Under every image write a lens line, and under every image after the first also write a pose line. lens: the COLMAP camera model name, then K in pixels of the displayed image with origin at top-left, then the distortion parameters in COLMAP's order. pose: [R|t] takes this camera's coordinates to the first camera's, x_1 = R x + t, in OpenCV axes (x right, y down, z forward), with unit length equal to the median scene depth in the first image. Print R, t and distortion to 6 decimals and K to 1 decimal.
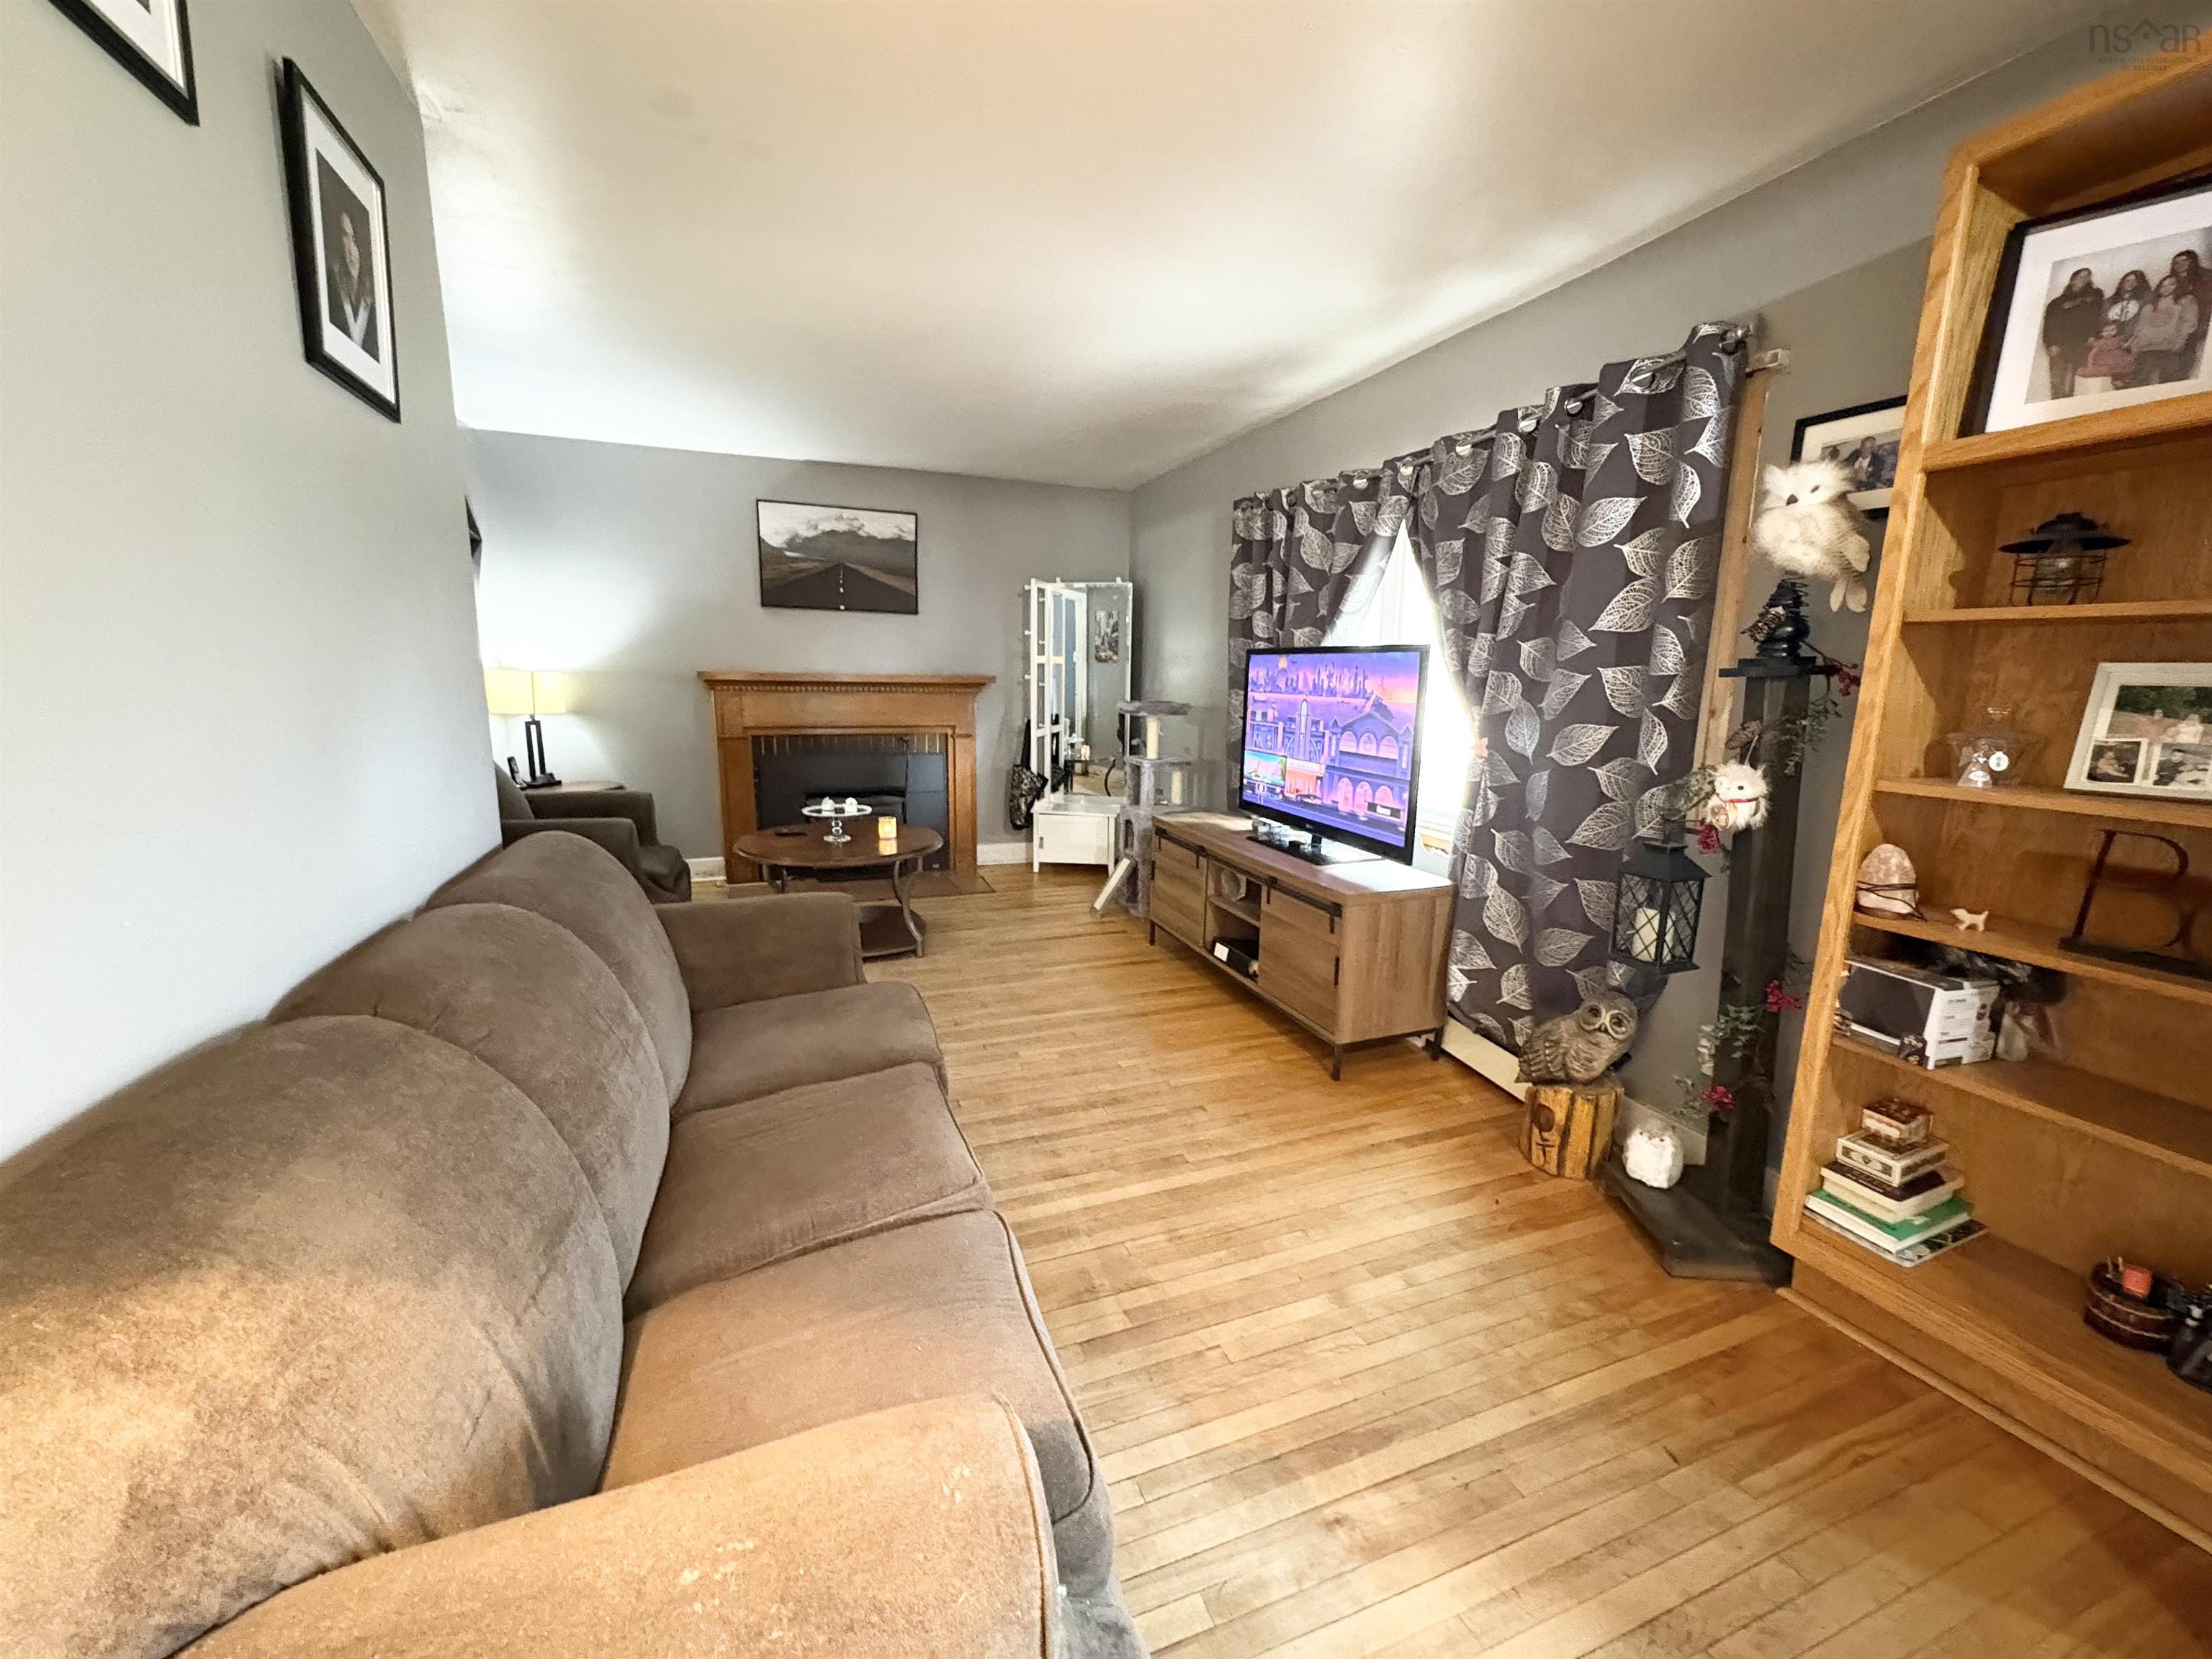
lens RADIAL K [[884.2, 0, 1106.0], [0, 884.2, 829.5], [0, 0, 1]] dist [0.002484, -0.000166]
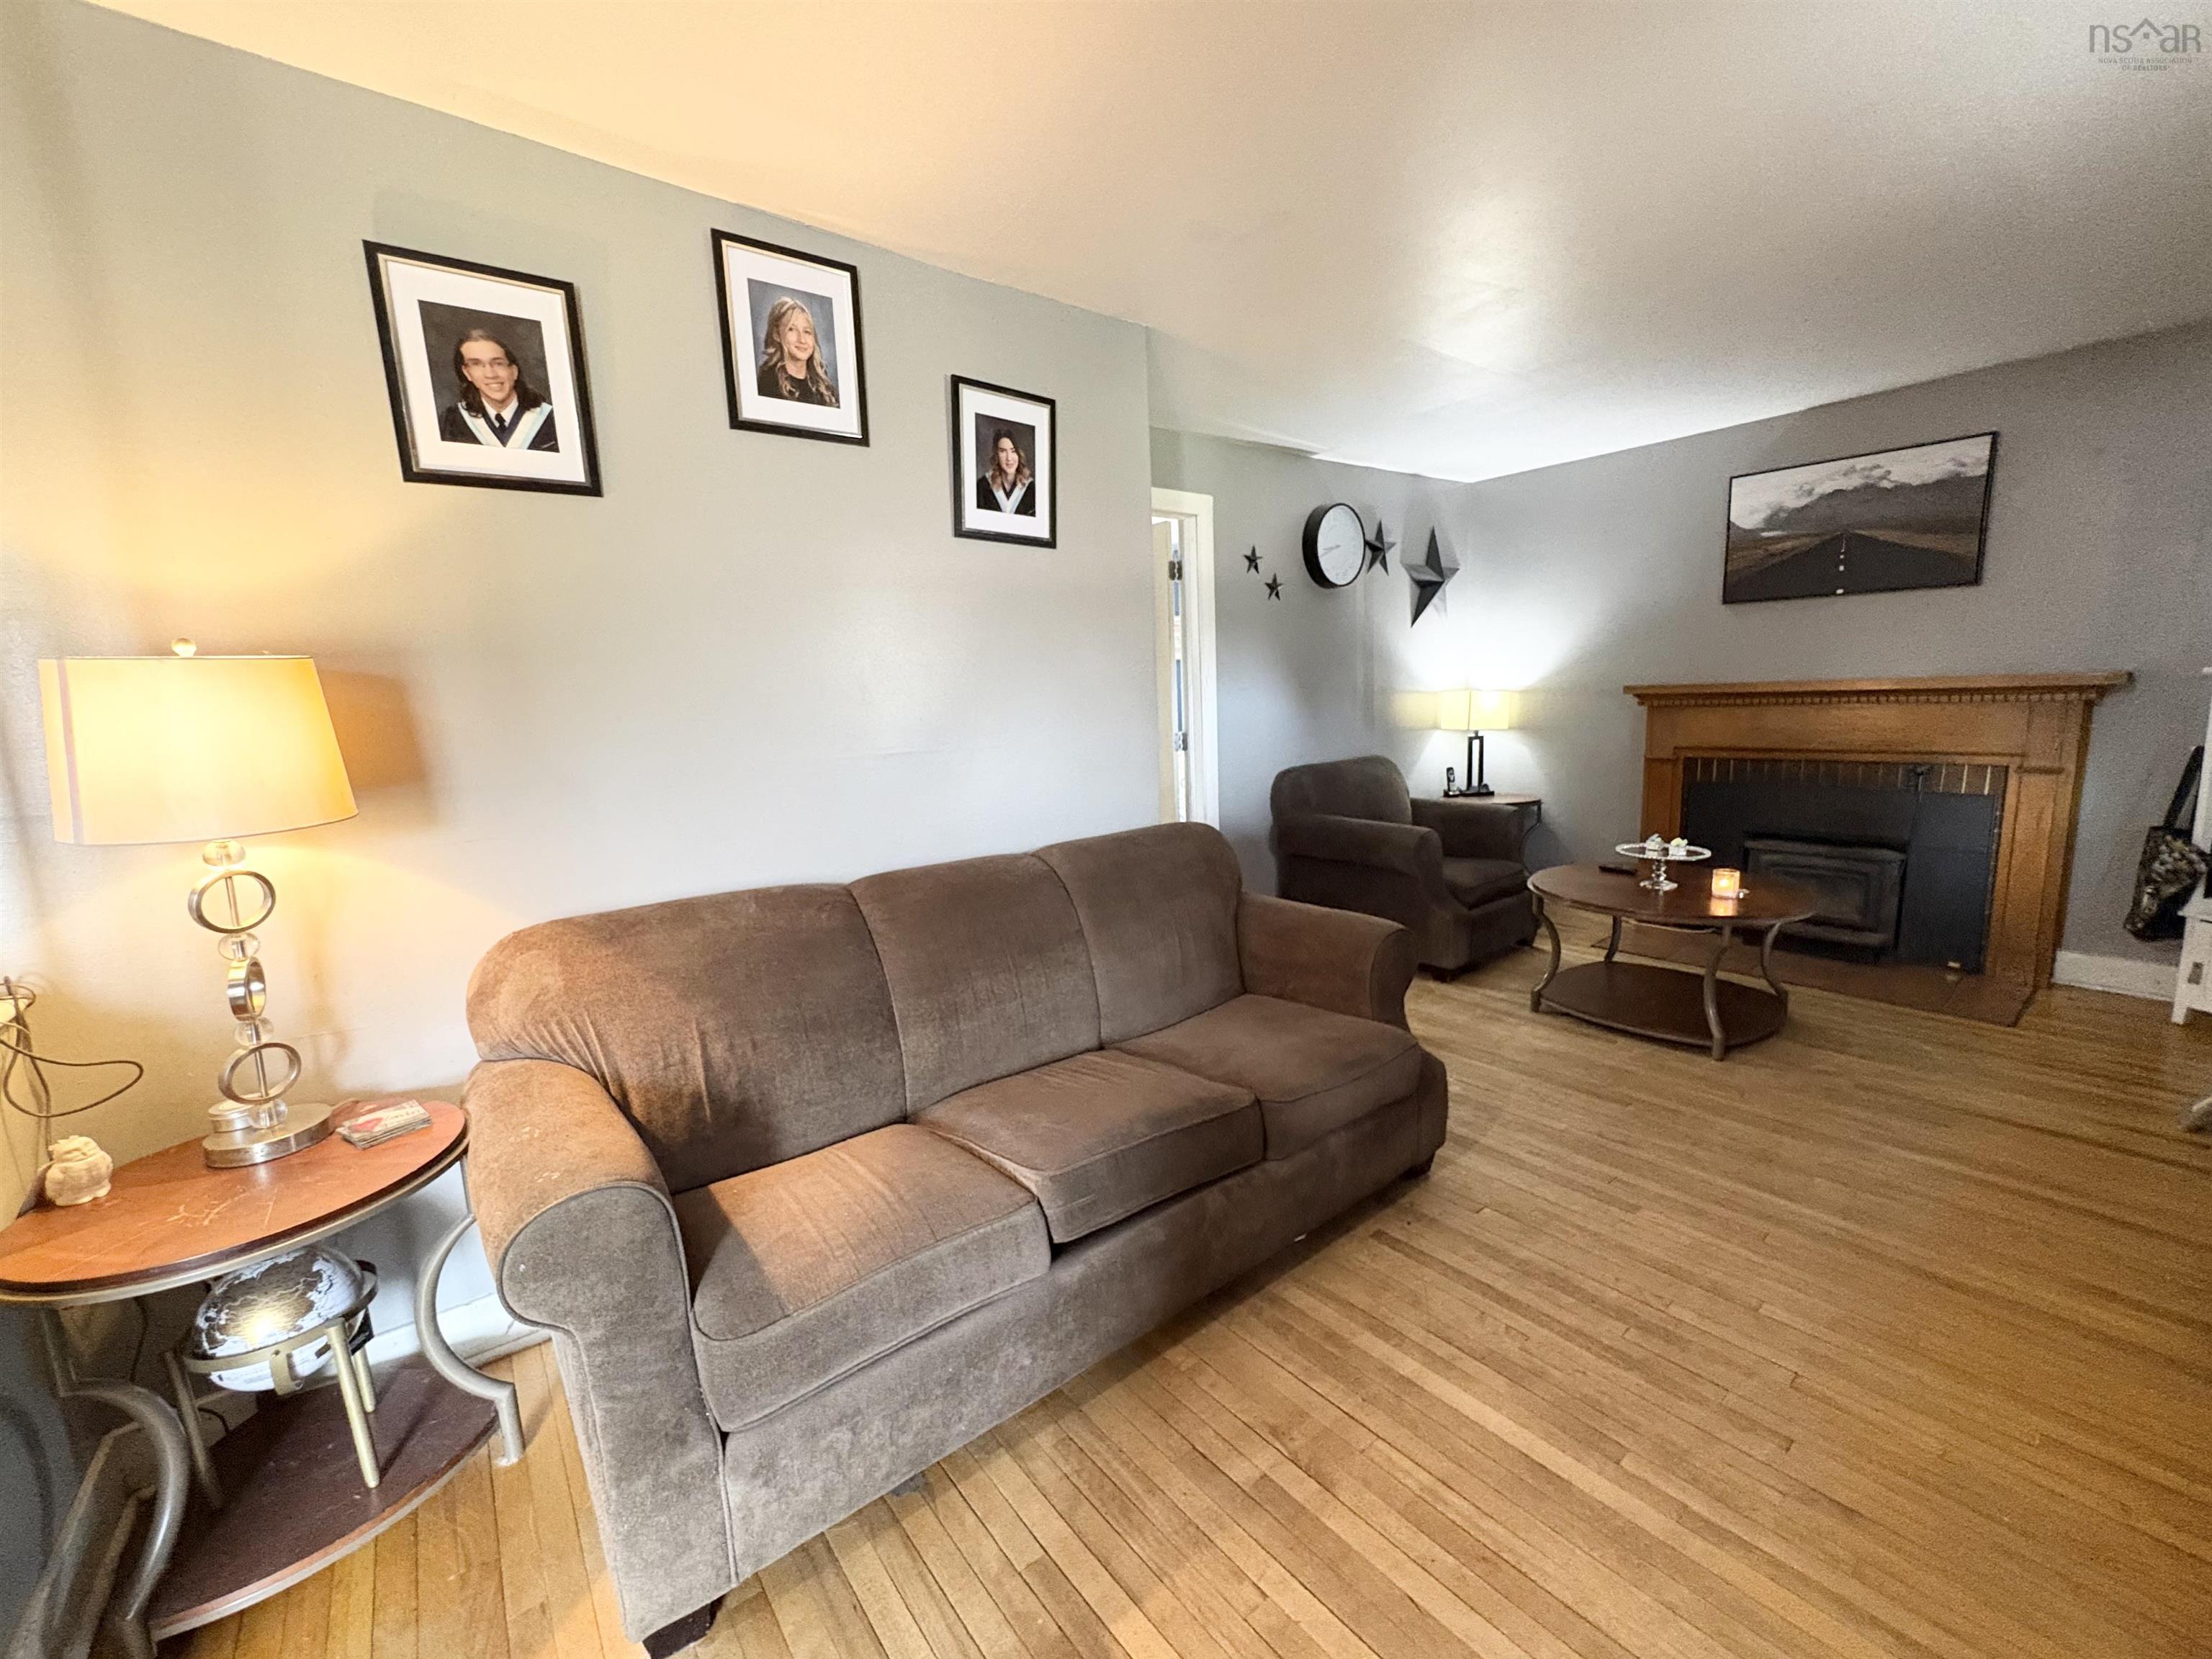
lens RADIAL K [[884.2, 0, 1106.0], [0, 884.2, 829.5], [0, 0, 1]] dist [0.002484, -0.000166]
pose [[0.308709, 0.116644, -0.943977, 0.264656], [-0.129260, 0.988390, 0.079860, -0.034572], [0.942332, 0.097365, 0.320202, 0.213257]]
